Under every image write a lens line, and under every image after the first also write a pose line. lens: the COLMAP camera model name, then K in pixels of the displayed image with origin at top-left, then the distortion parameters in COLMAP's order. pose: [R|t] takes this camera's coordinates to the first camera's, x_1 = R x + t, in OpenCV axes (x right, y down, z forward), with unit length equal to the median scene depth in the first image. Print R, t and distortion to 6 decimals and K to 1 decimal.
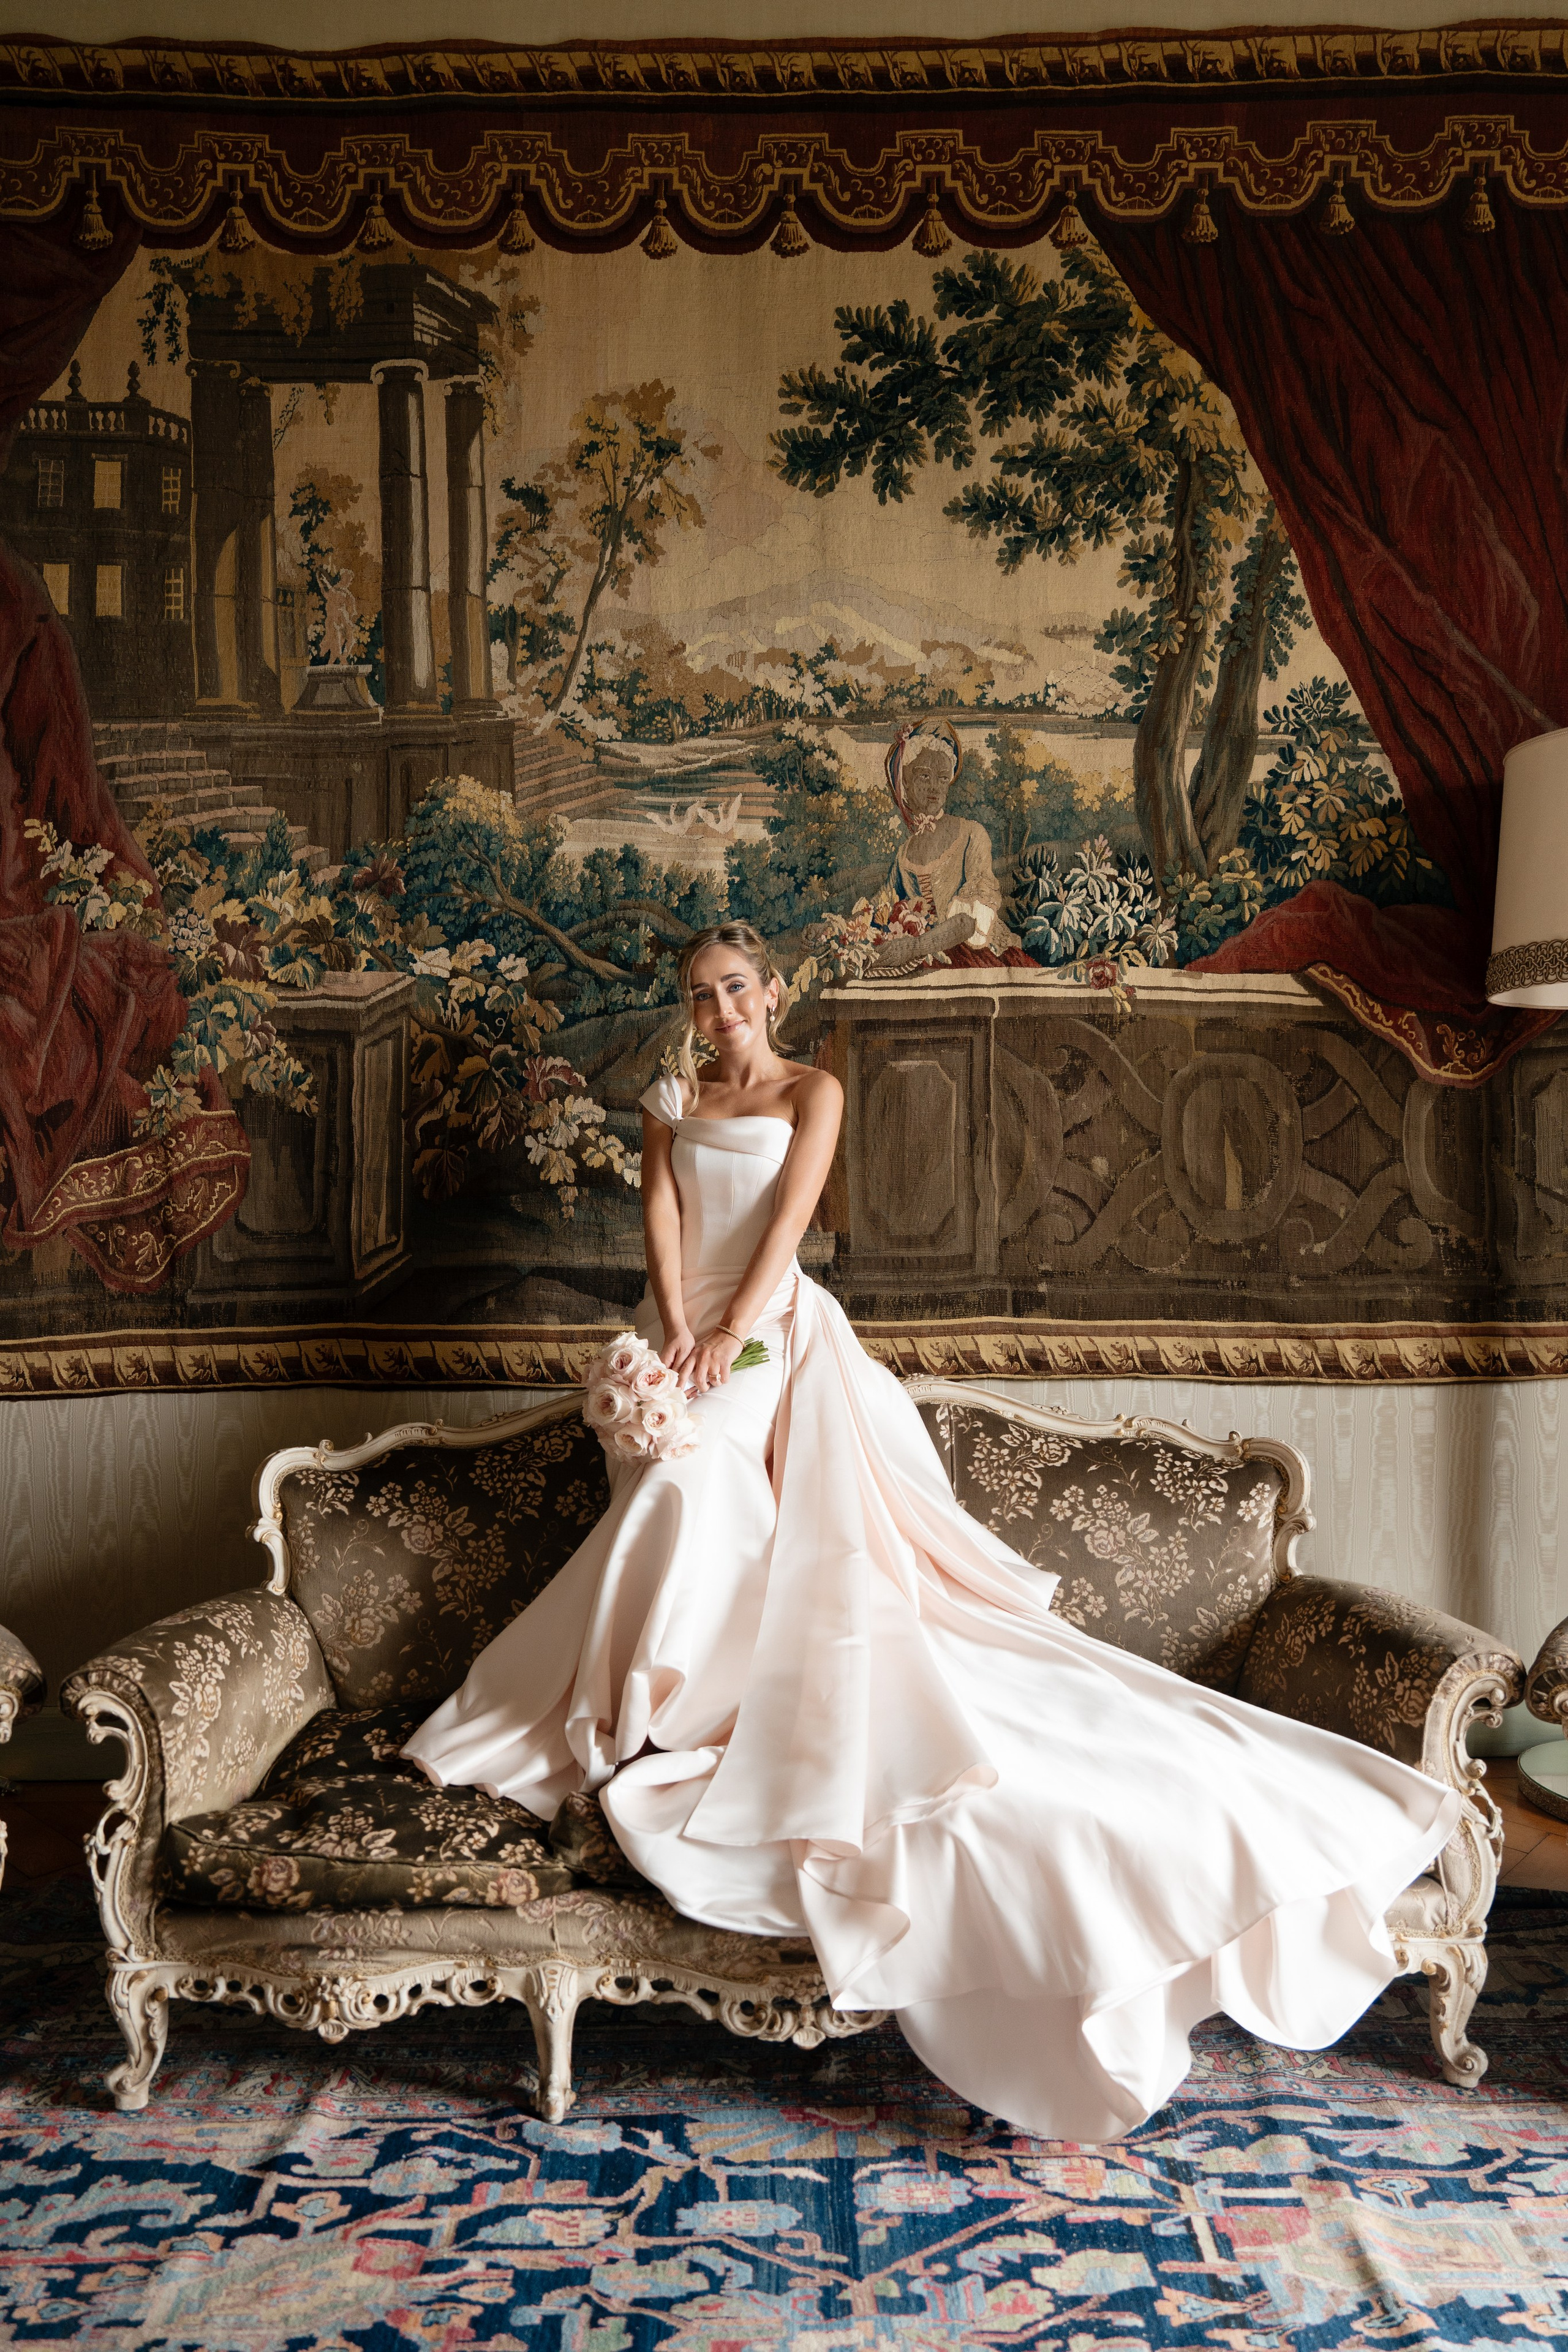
lens RADIAL K [[1611.3, 0, 769.6], [0, 1611.3, 1186.8], [0, 0, 1]] dist [-0.009273, 0.000172]
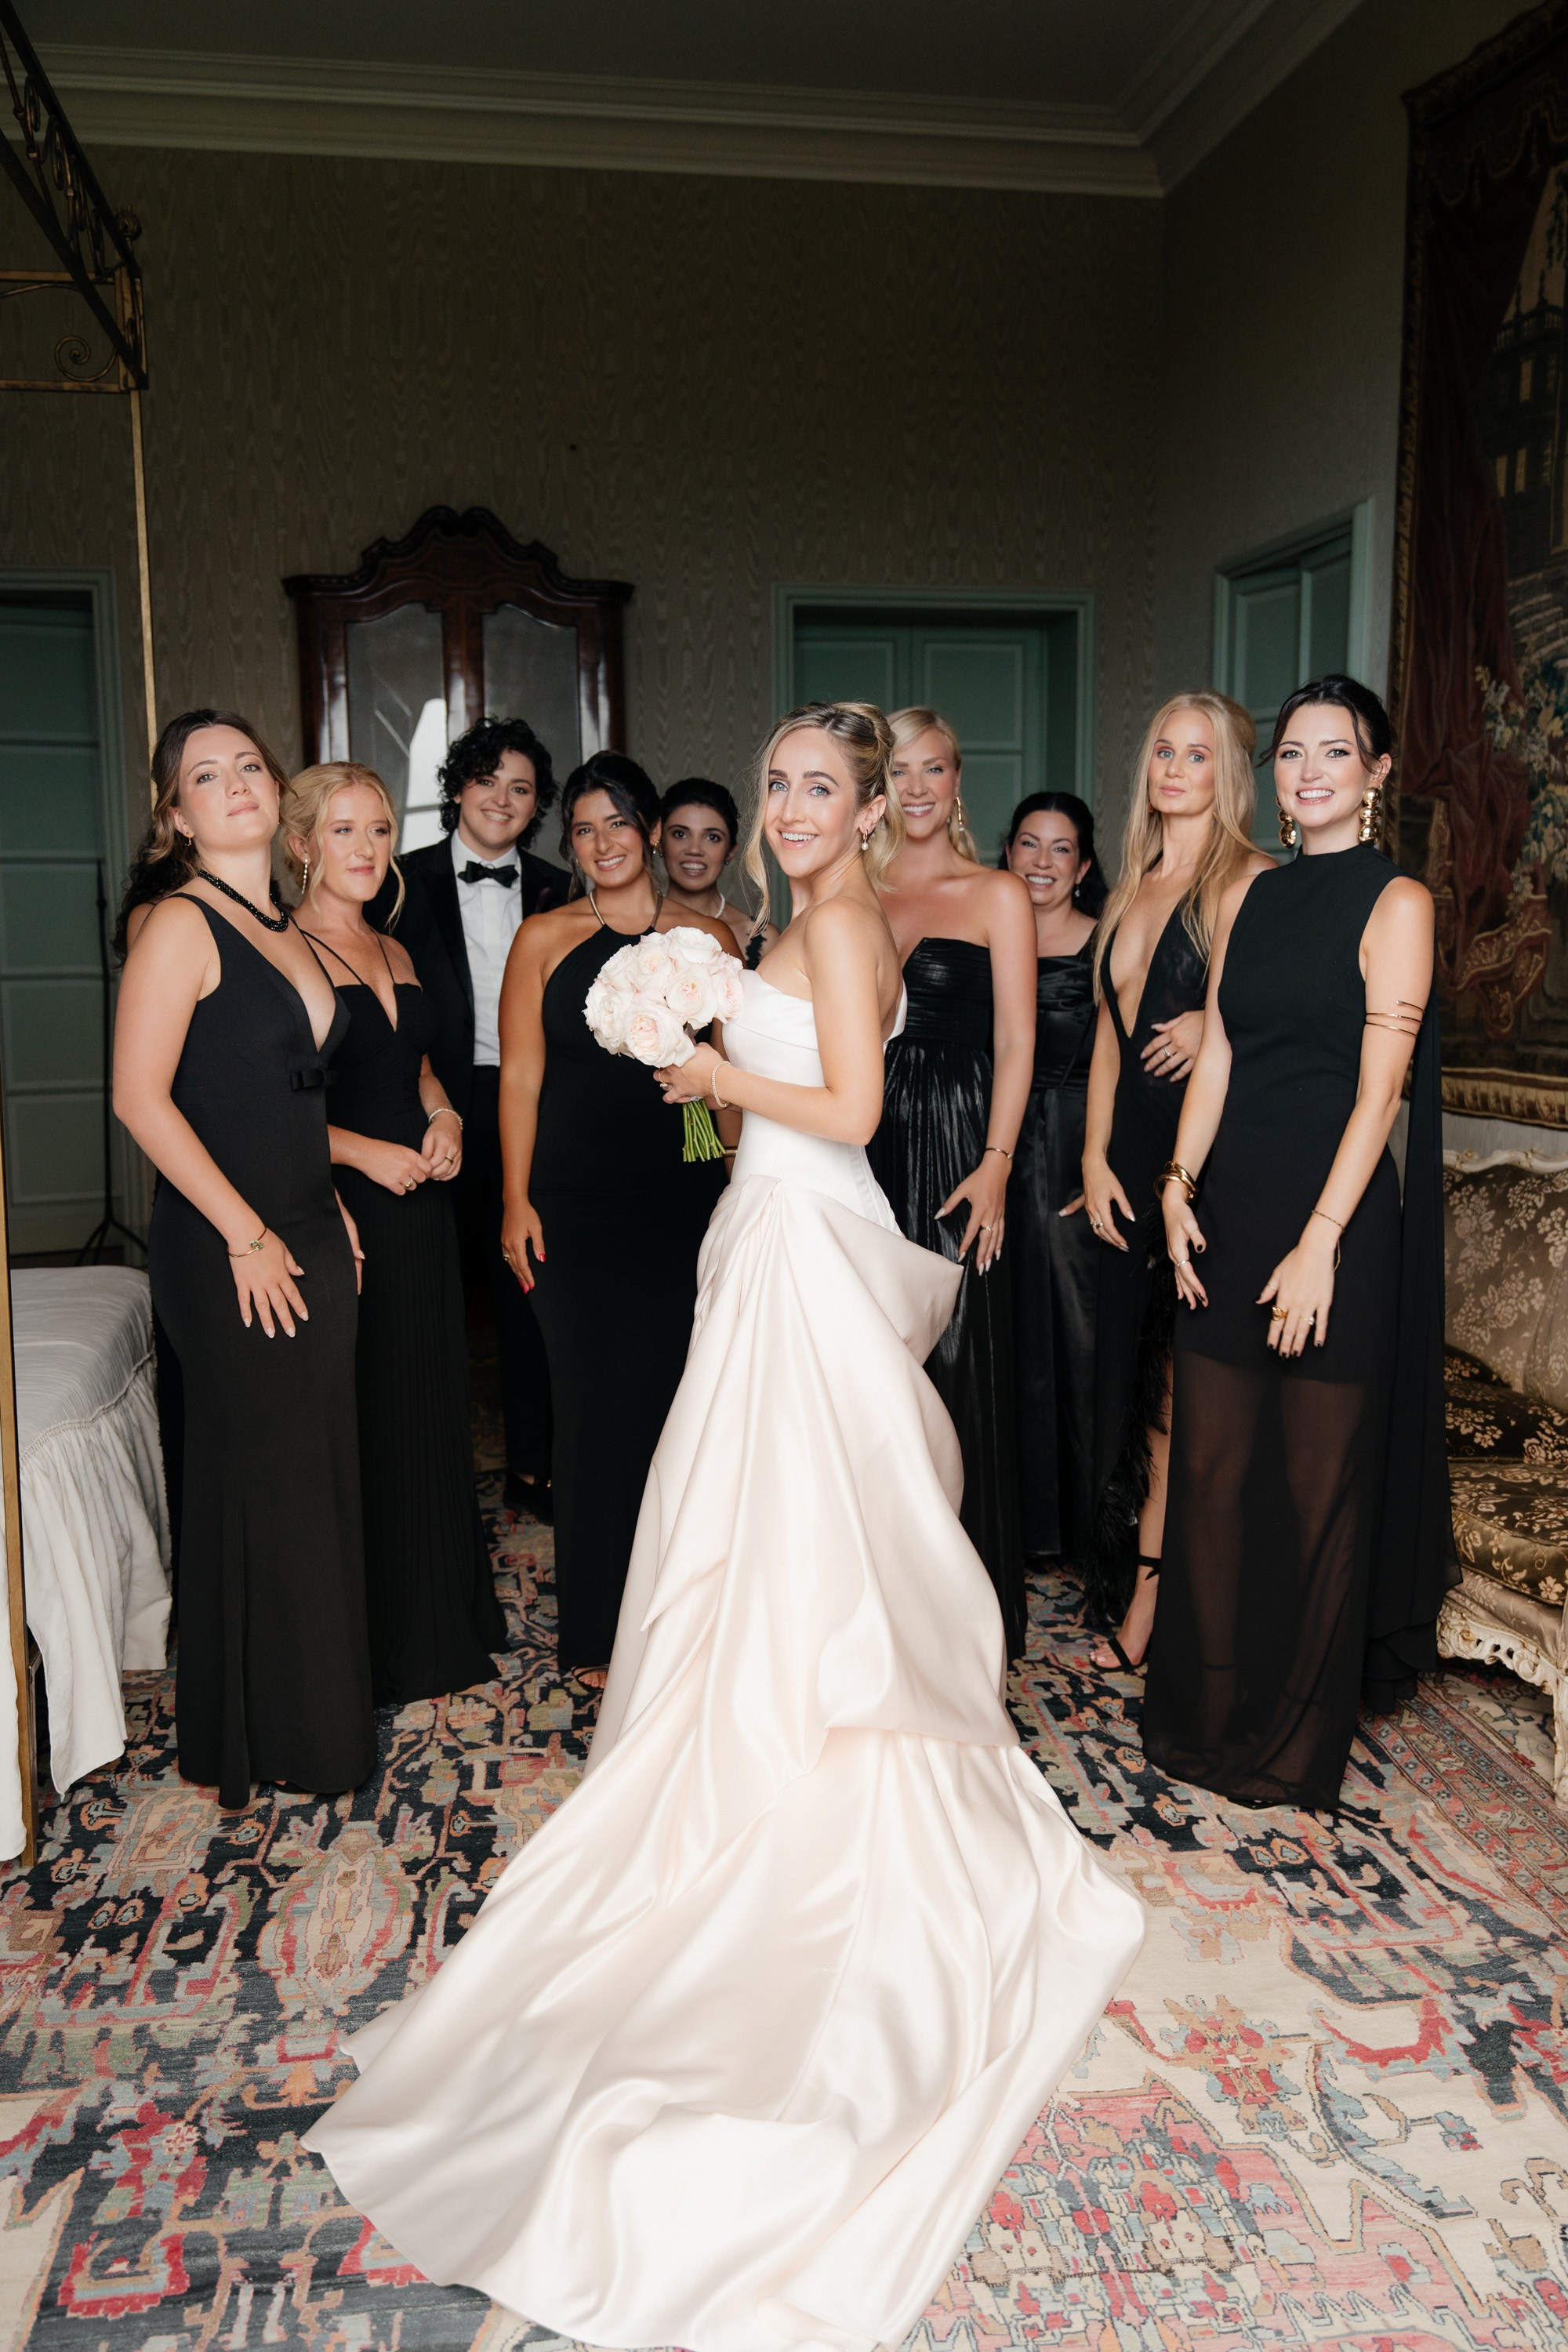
lens RADIAL K [[2009.4, 0, 792.7], [0, 2009.4, 1196.1], [0, 0, 1]] dist [-0.001775, 0.005879]
pose [[0.135456, 0.153624, -0.978801, 1.106441], [-0.030630, 0.988083, 0.150842, -0.034447], [0.990310, 0.009548, 0.138547, 0.233500]]
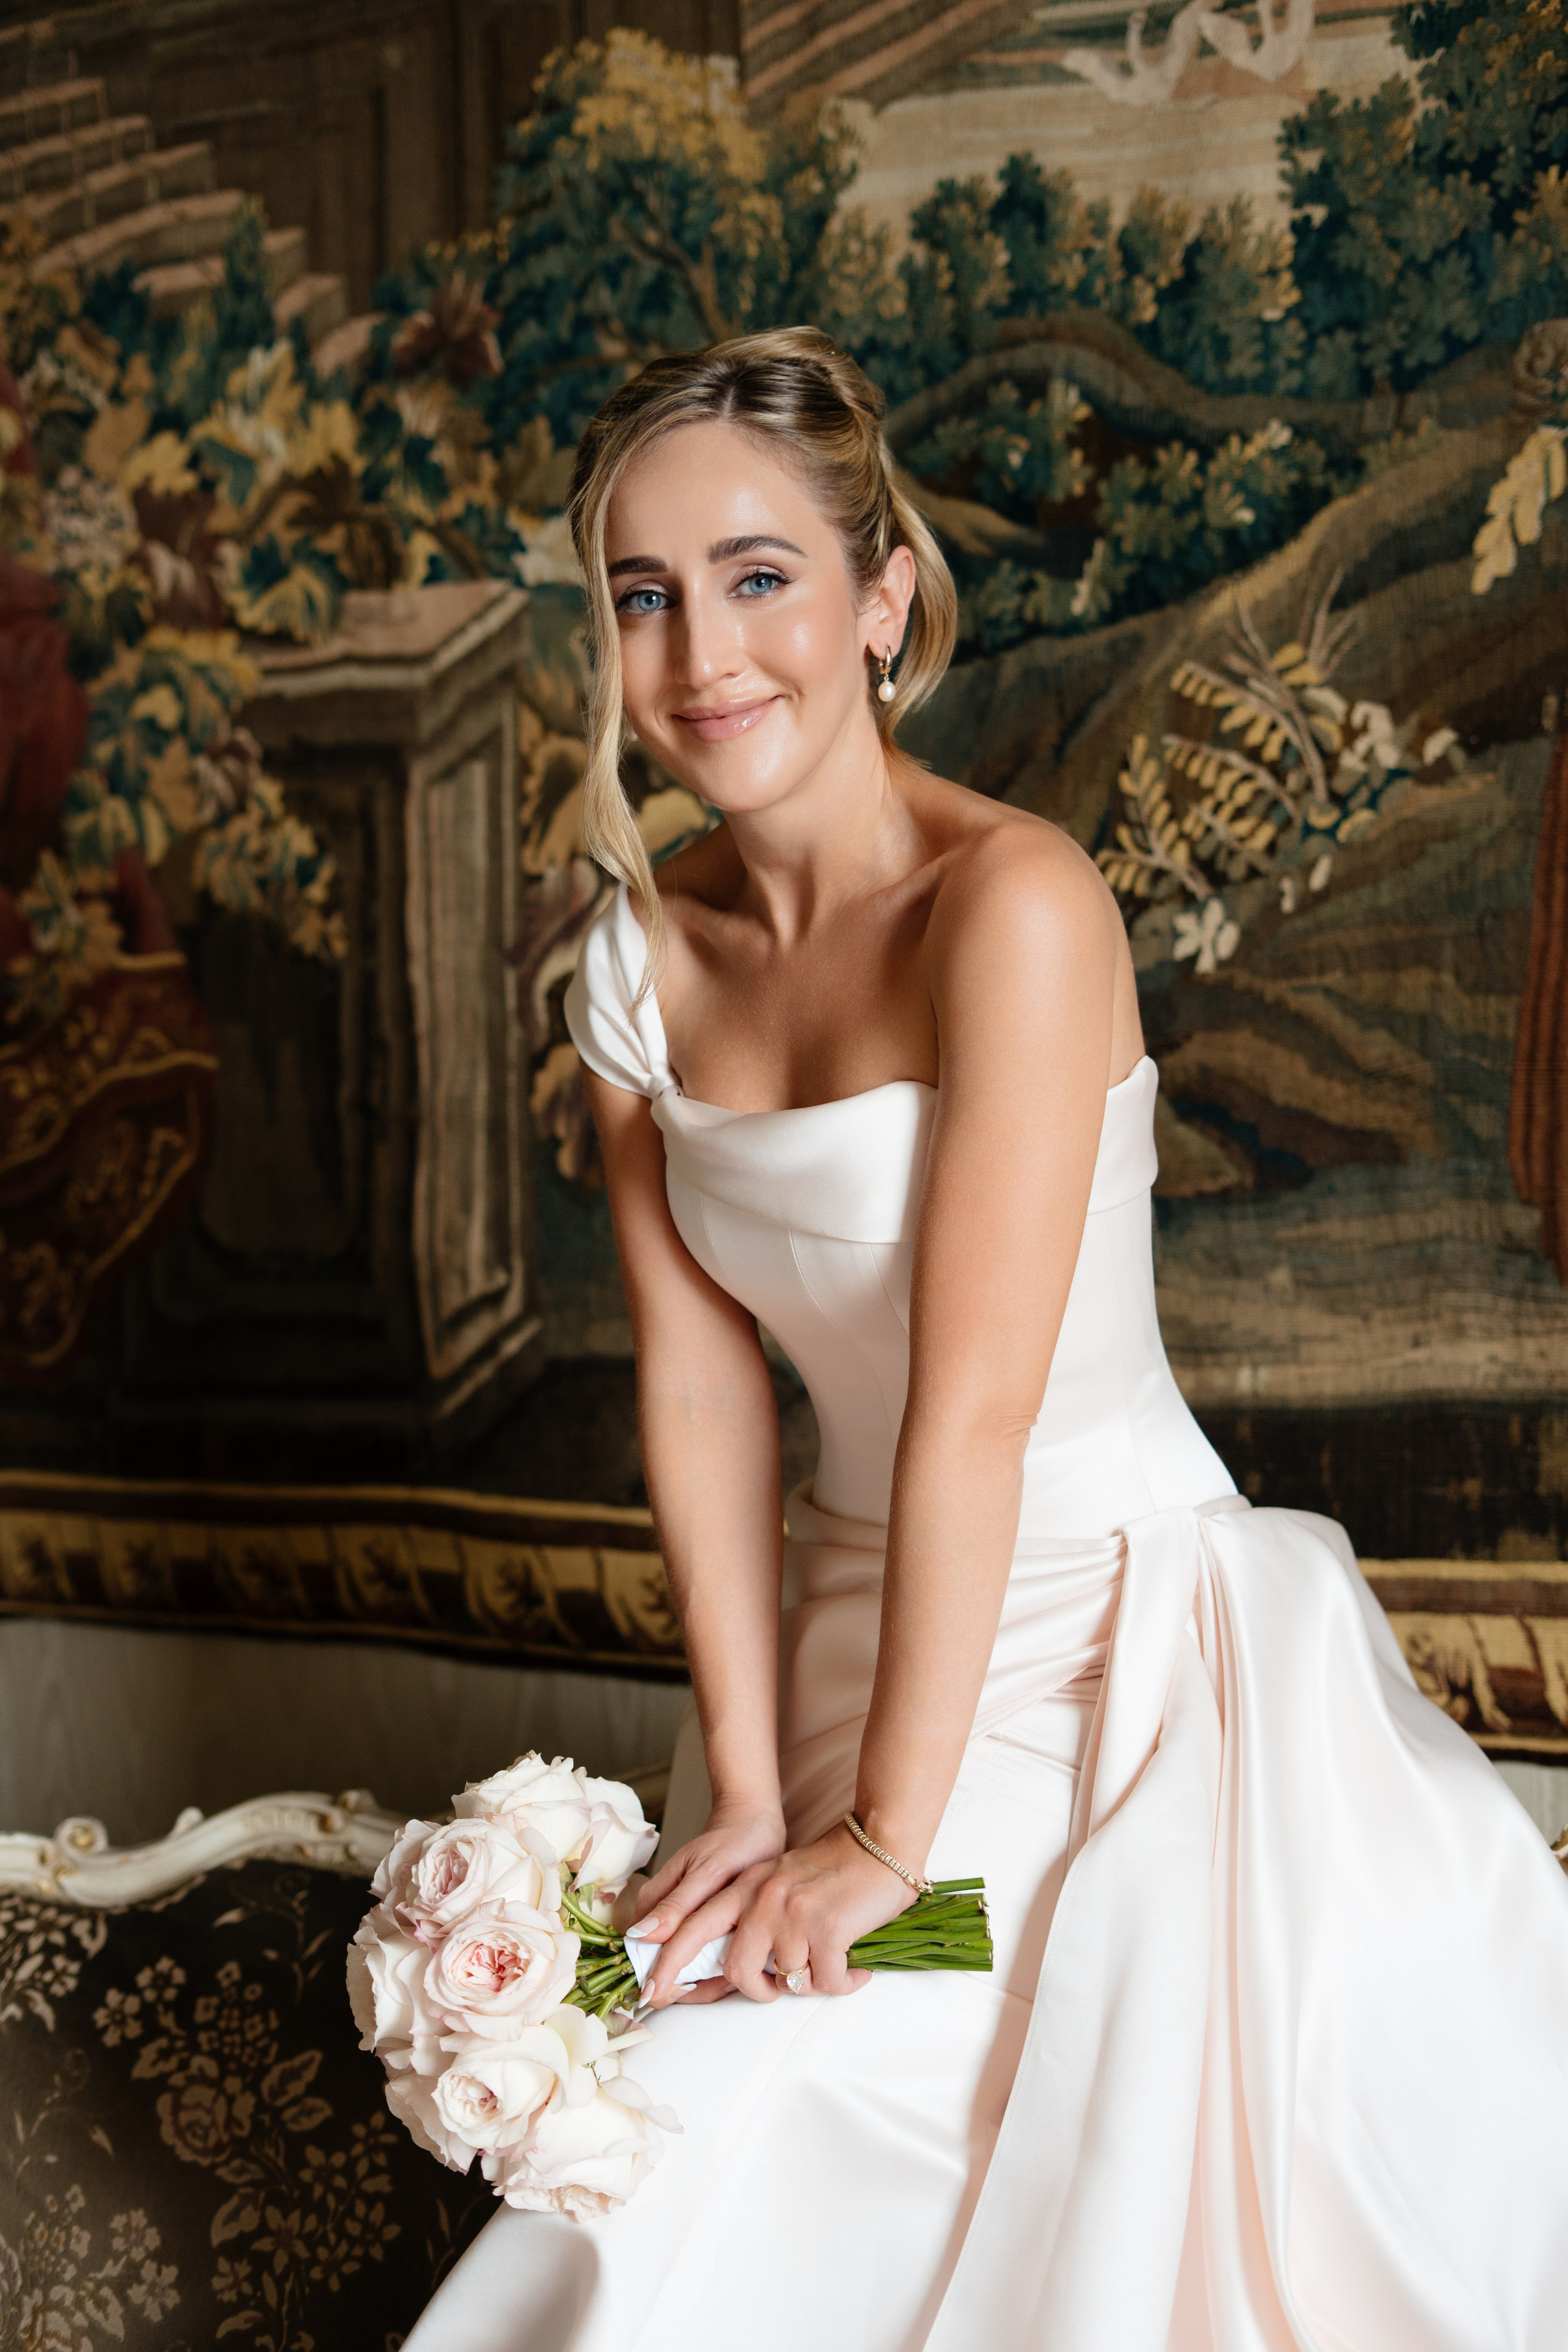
lens RADIAL K [[3418.5, 0, 785.5], [0, 3418.5, 1190.7], [0, 0, 1]] dist [-0.025640, 0.000000]
pose [[0.845368, 0.014609, -0.533984, 0.261537], [0.010231, 0.999000, 0.043528, -0.023841], [0.534086, -0.042261, 0.844373, 0.348834]]
